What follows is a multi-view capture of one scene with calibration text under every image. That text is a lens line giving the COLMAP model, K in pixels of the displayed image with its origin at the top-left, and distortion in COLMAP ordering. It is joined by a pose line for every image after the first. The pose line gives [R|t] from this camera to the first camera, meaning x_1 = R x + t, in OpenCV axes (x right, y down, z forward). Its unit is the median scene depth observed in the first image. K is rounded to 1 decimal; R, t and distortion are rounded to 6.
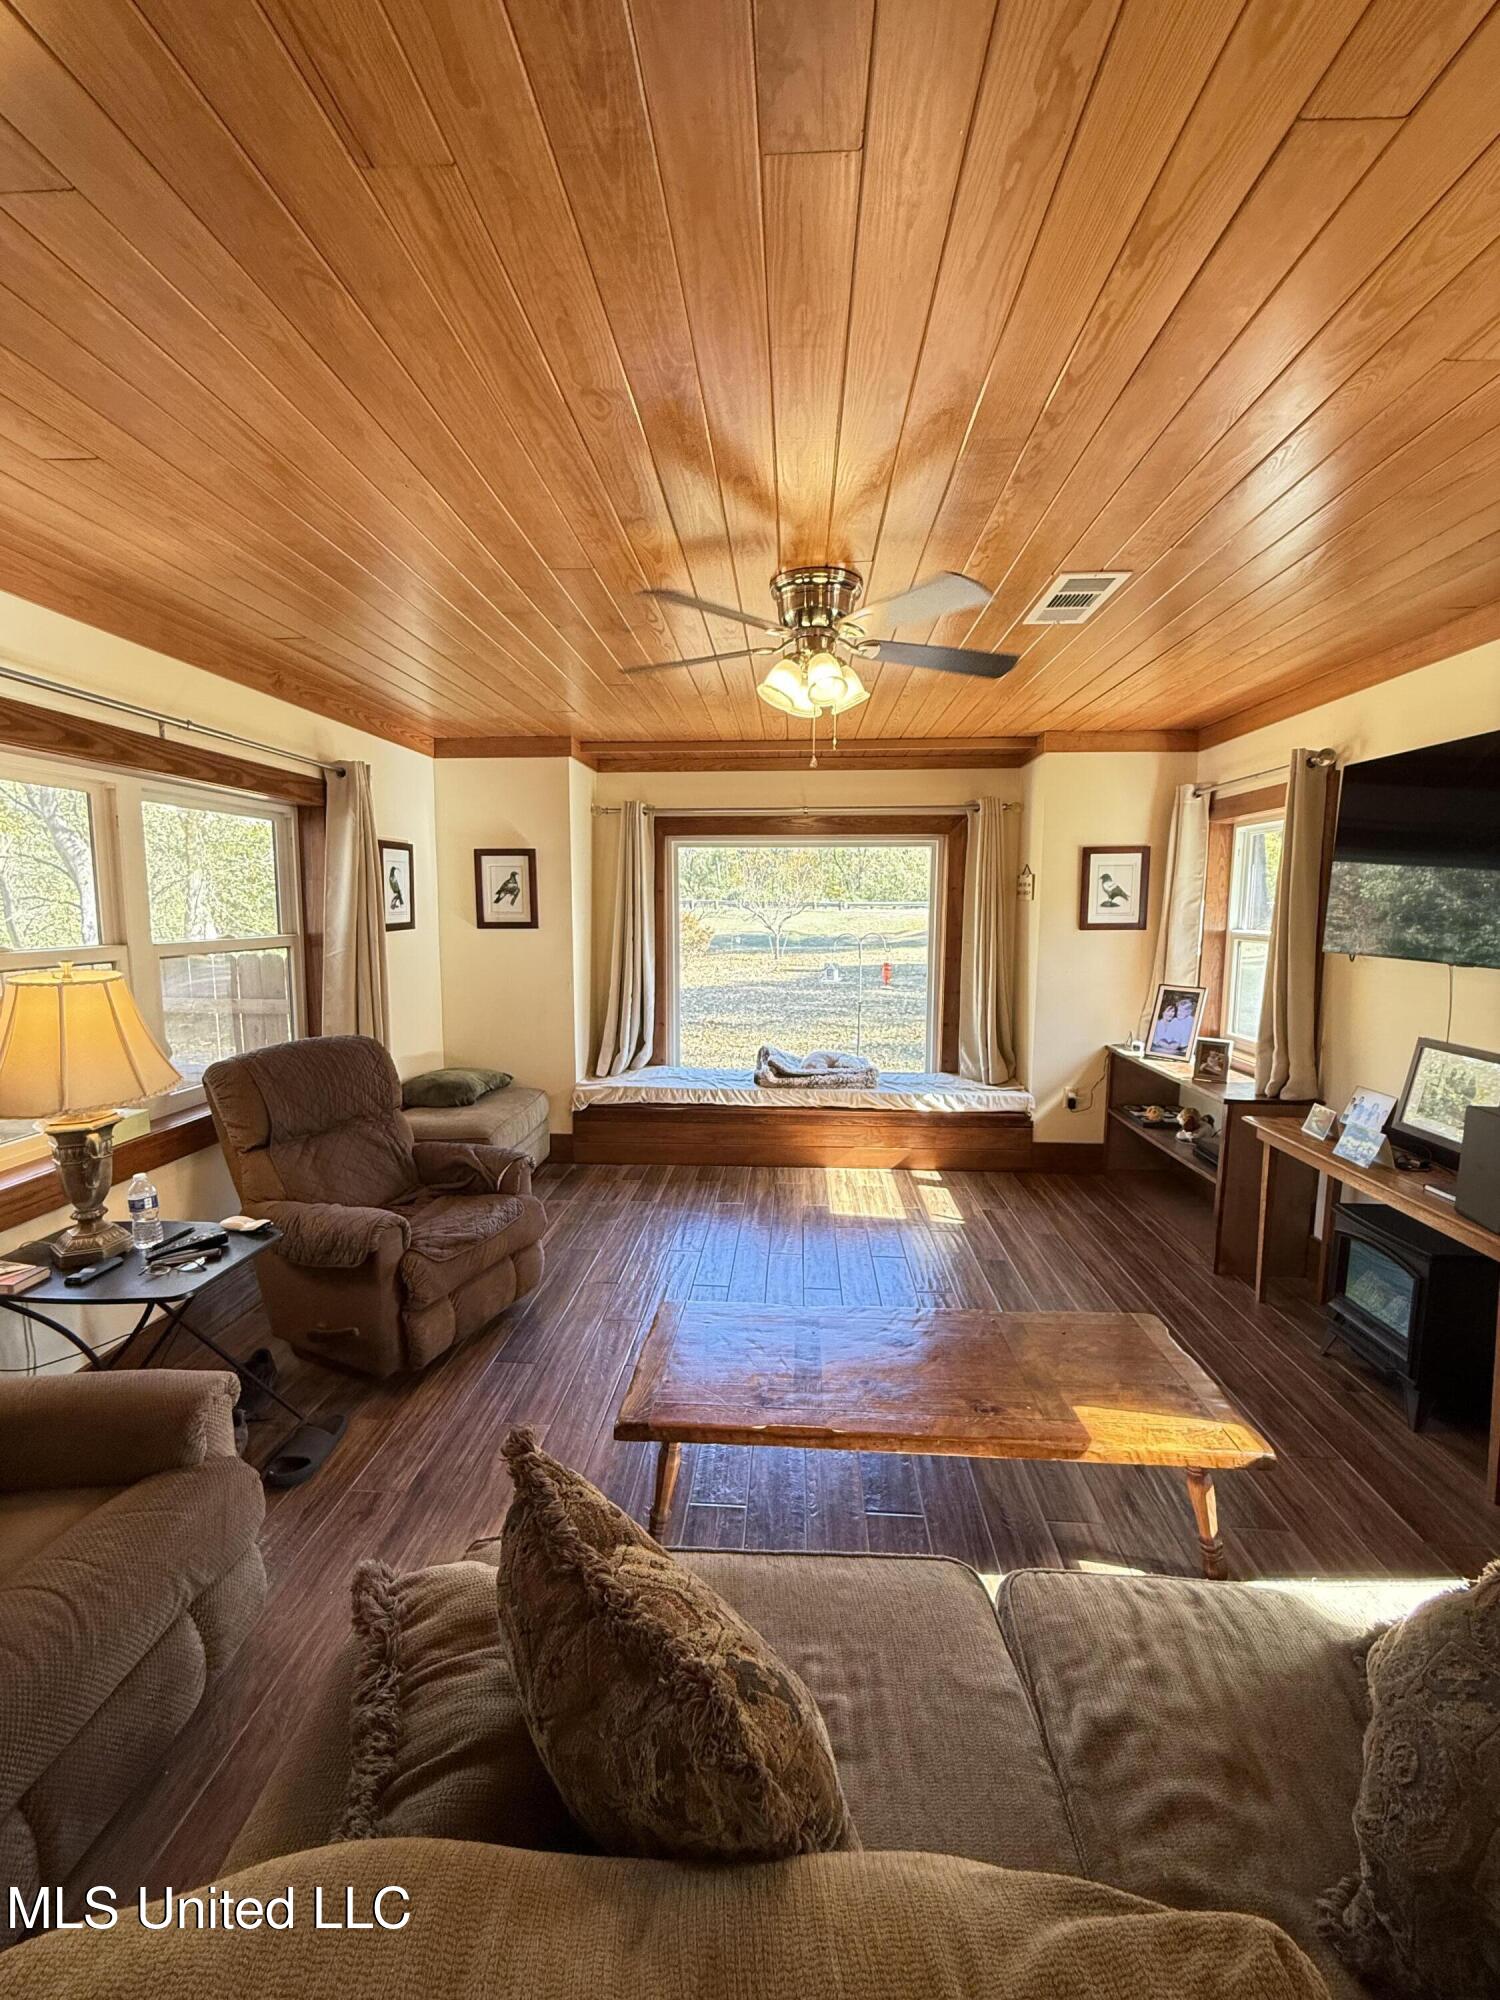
lens RADIAL K [[797.2, 0, 753.6], [0, 797.2, 989.6], [0, 0, 1]] dist [0.000277, -0.000059]
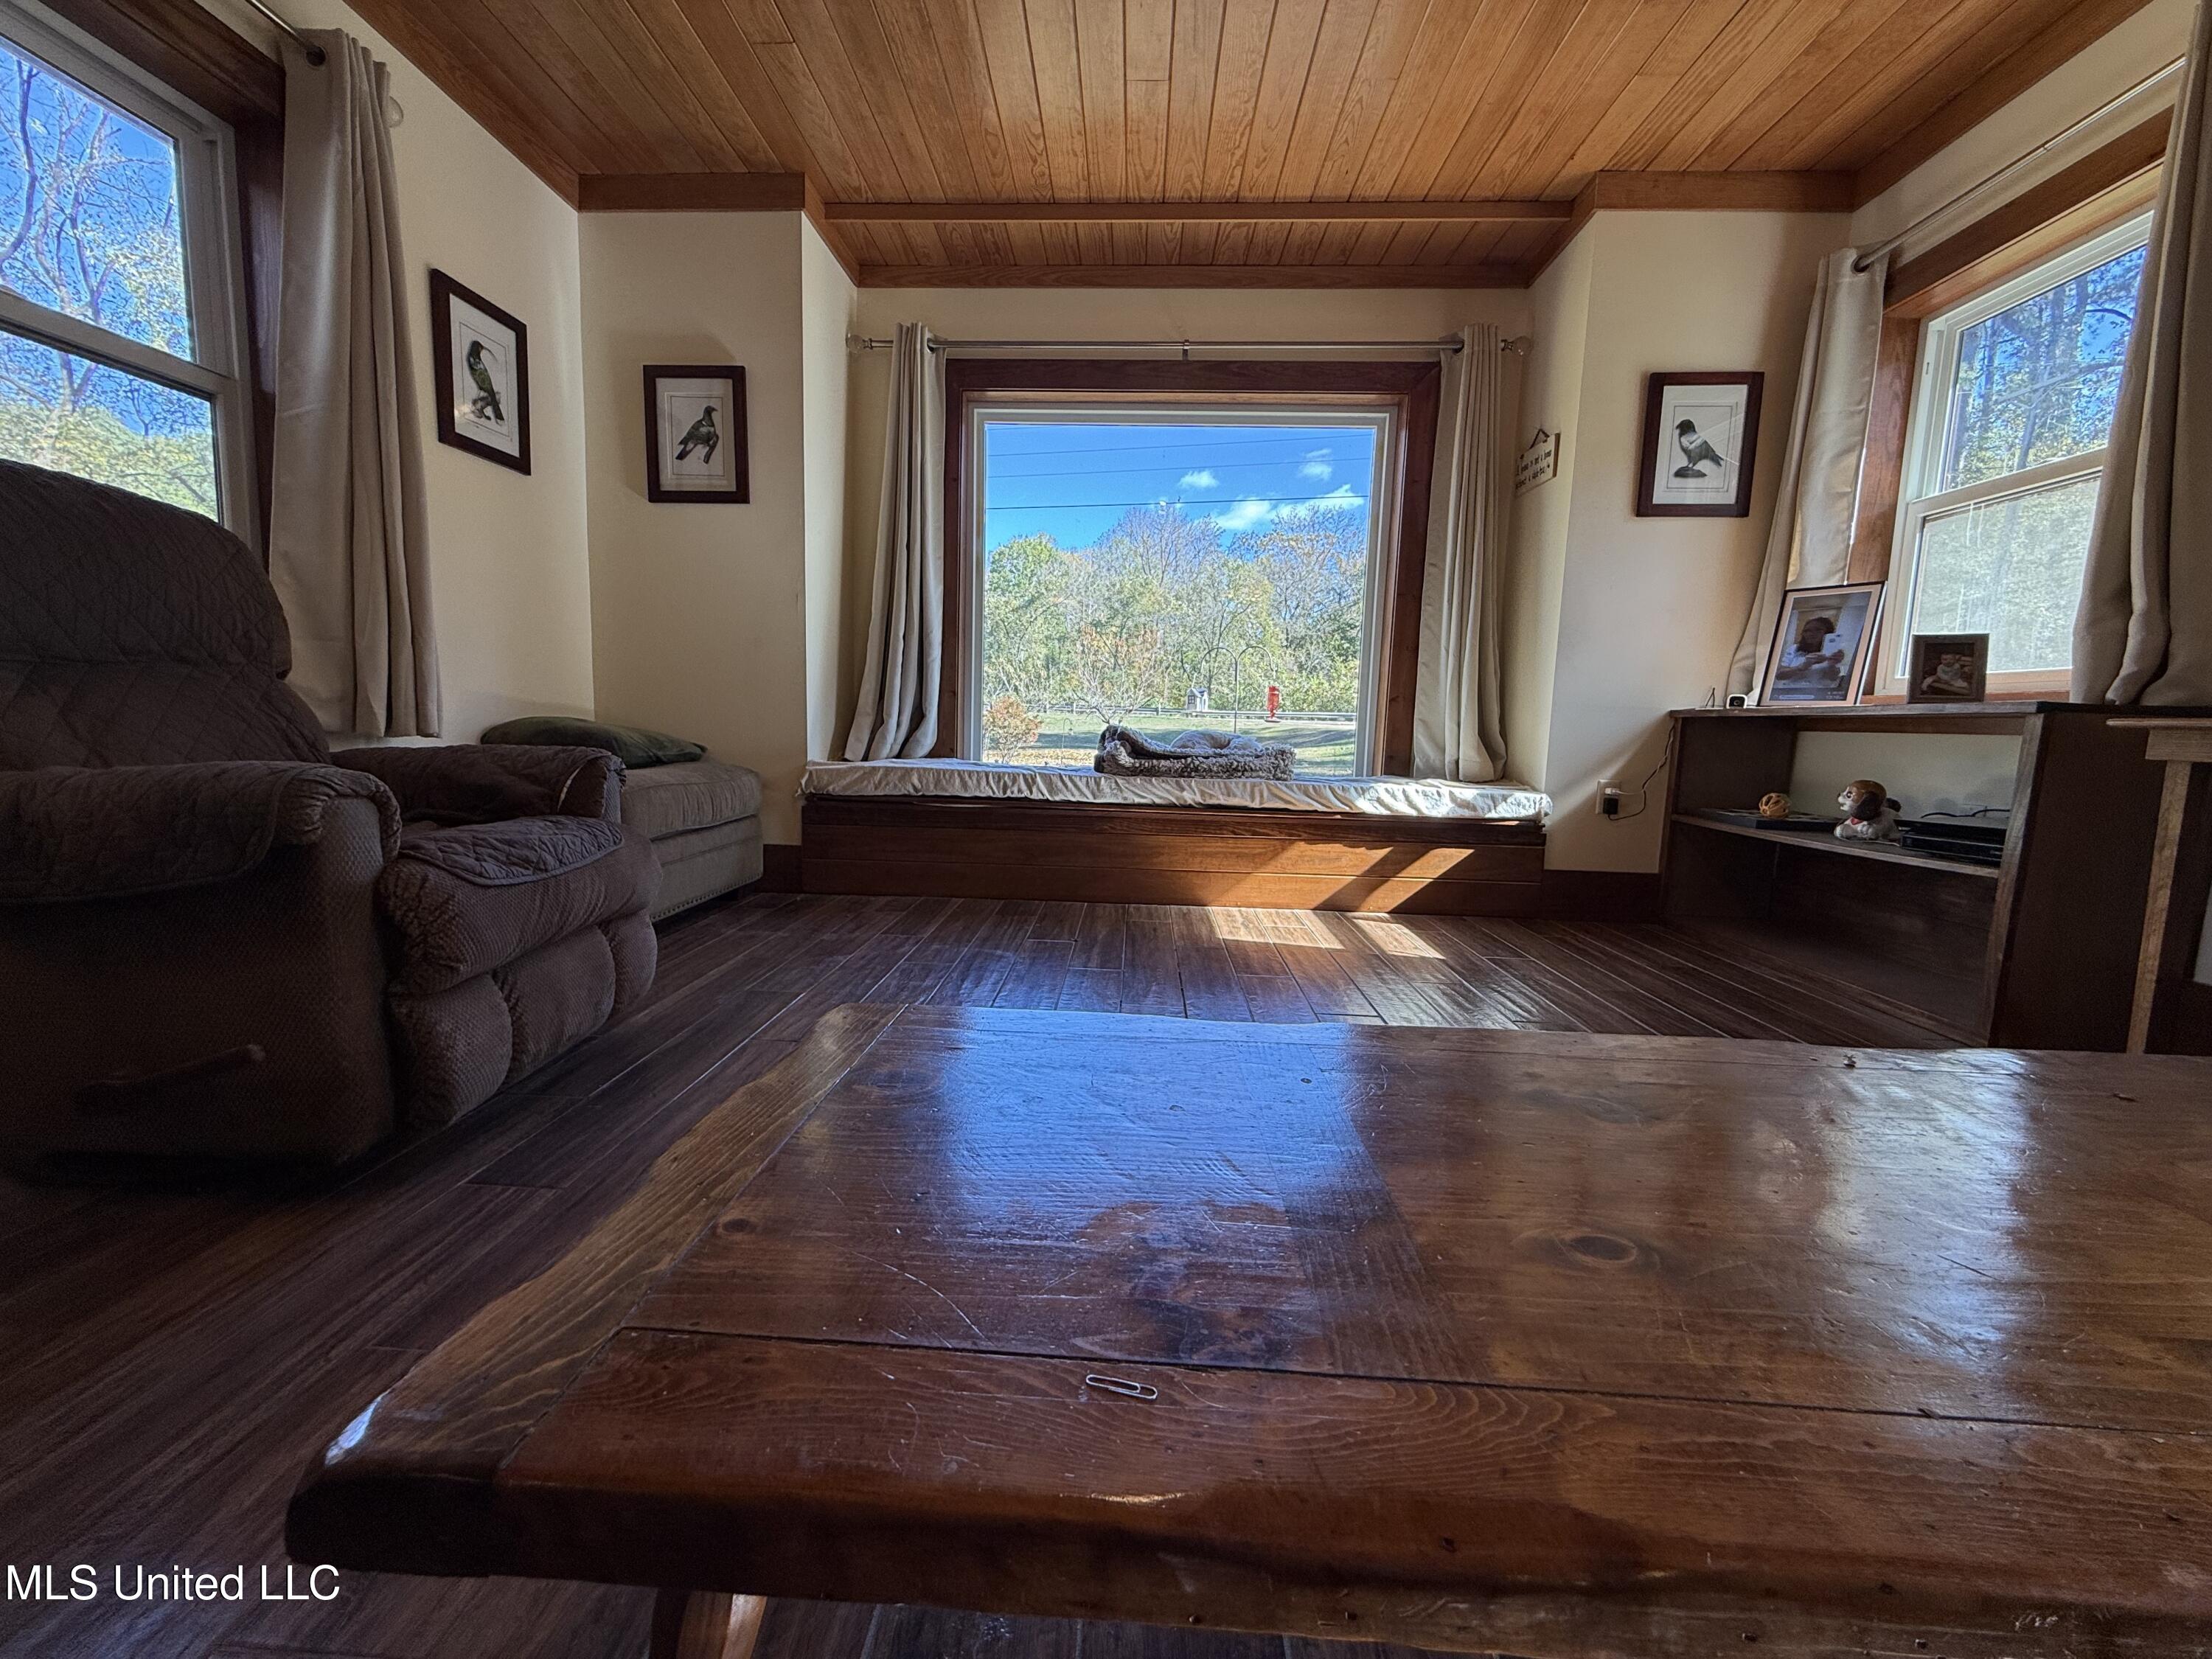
lens RADIAL K [[881.7, 0, 1096.2], [0, 881.7, 823.5], [0, 0, 1]] dist [0.000277, -0.000059]
pose [[0.999650, 0.024119, 0.010902, -0.005373], [-0.024187, 0.999689, 0.006138, 0.171883], [-0.010750, -0.006400, 0.999922, 0.344759]]
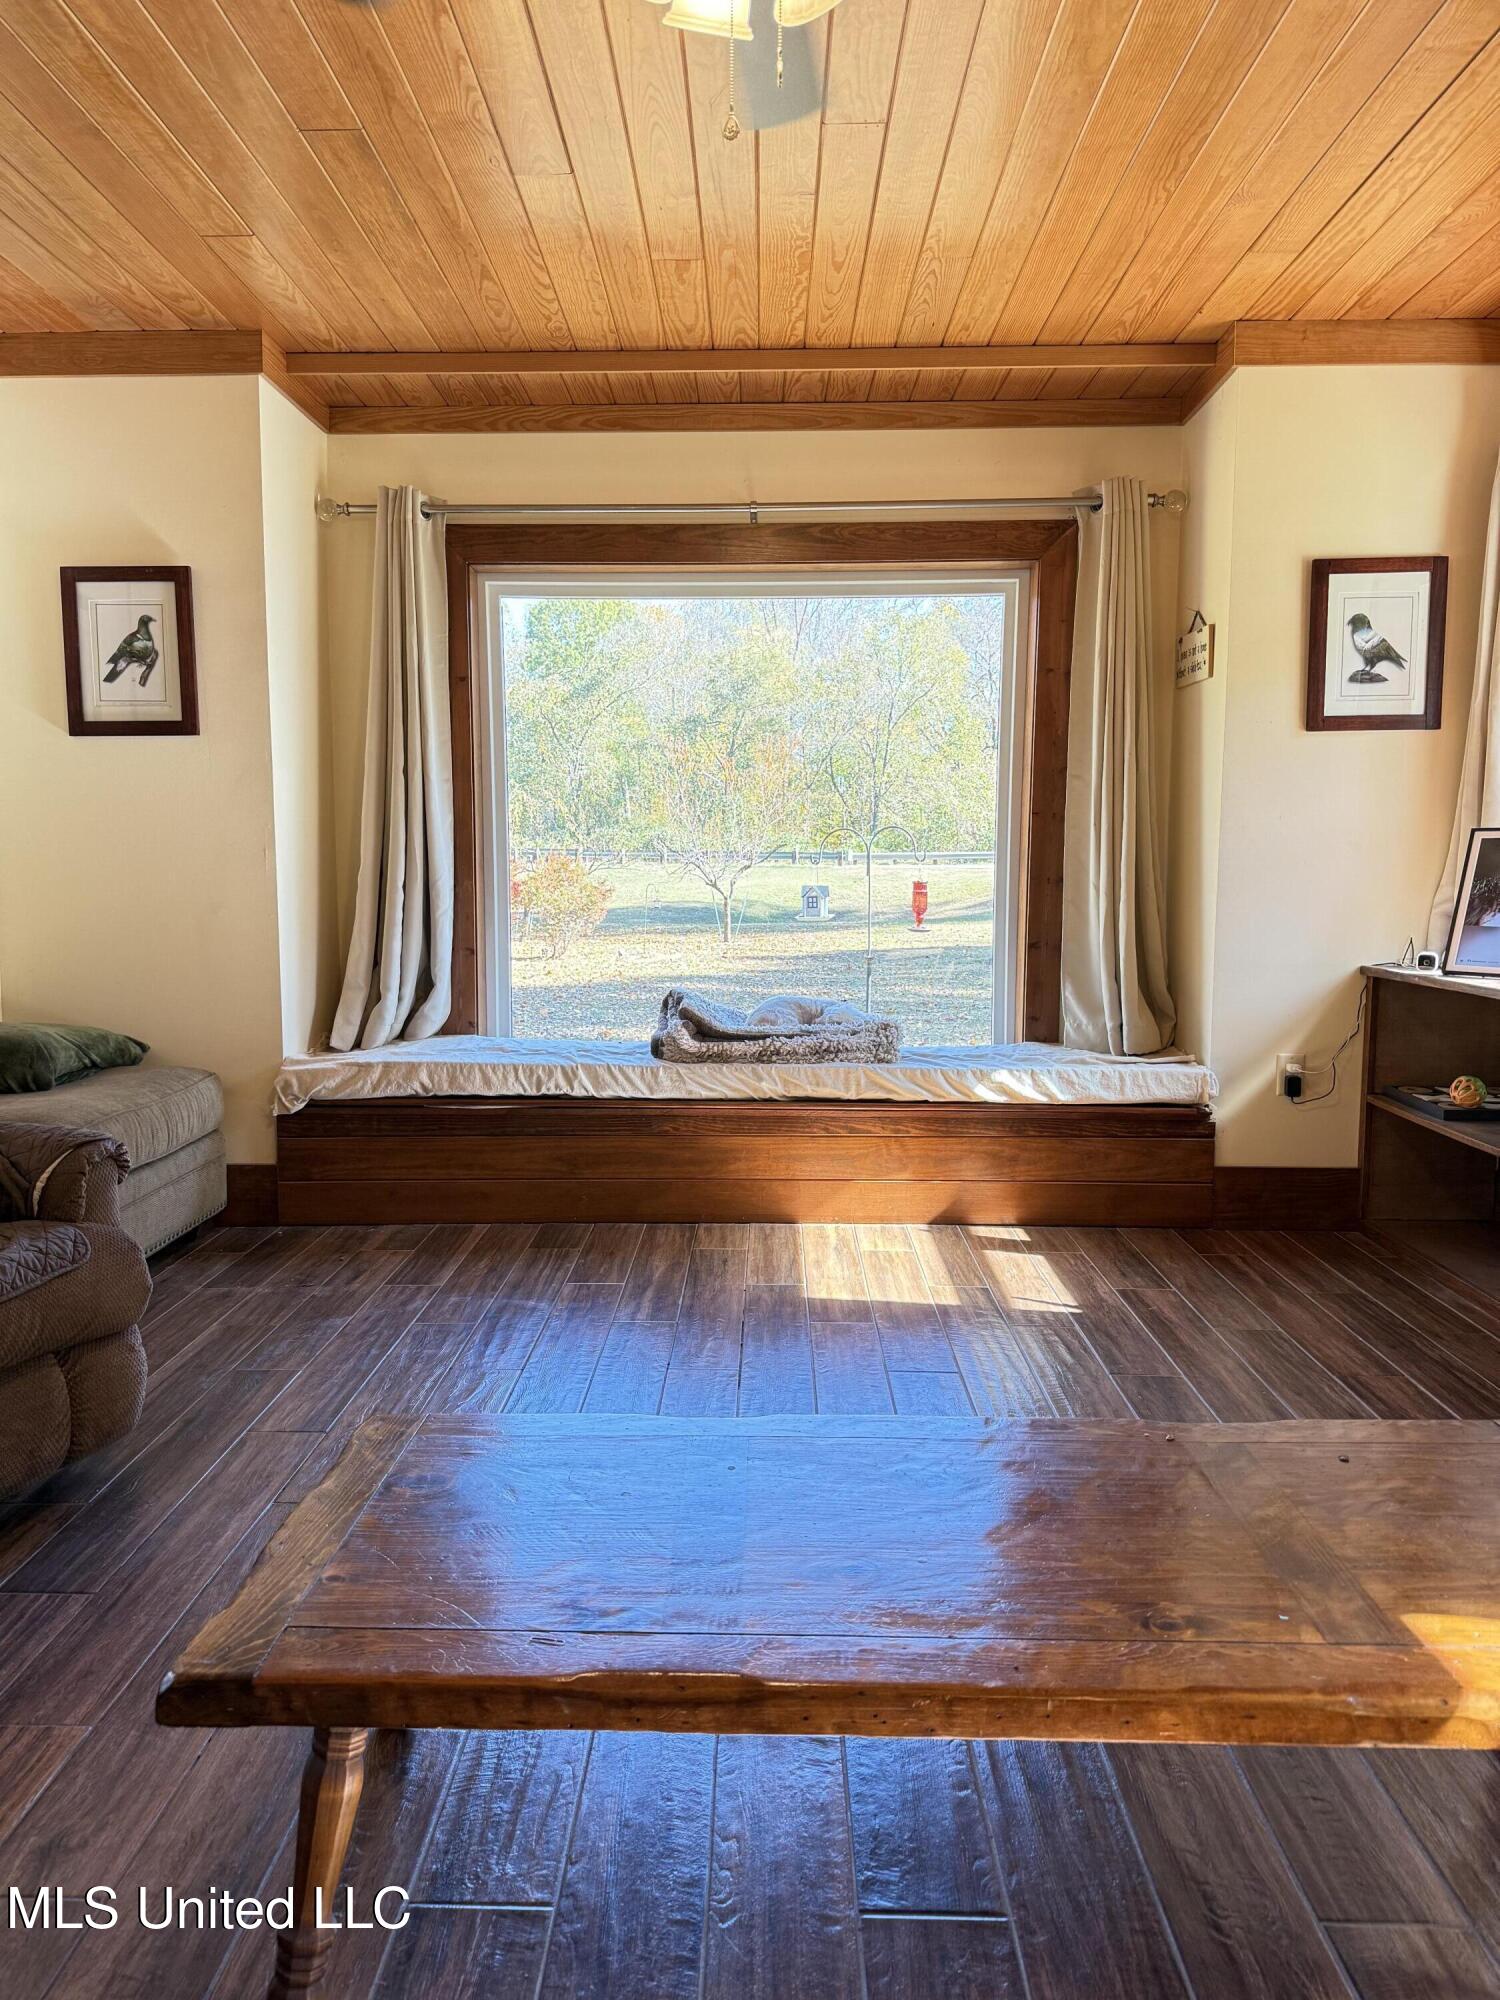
lens RADIAL K [[1387.2, 0, 744.4], [0, 1387.2, 998.3], [0, 0, 1]] dist [0.166690, -0.325349]
pose [[0.999296, -0.005870, 0.037049, 0.029173], [0.006379, 0.999887, -0.013614, 0.104508], [-0.036965, 0.013841, 0.999221, 0.146628]]
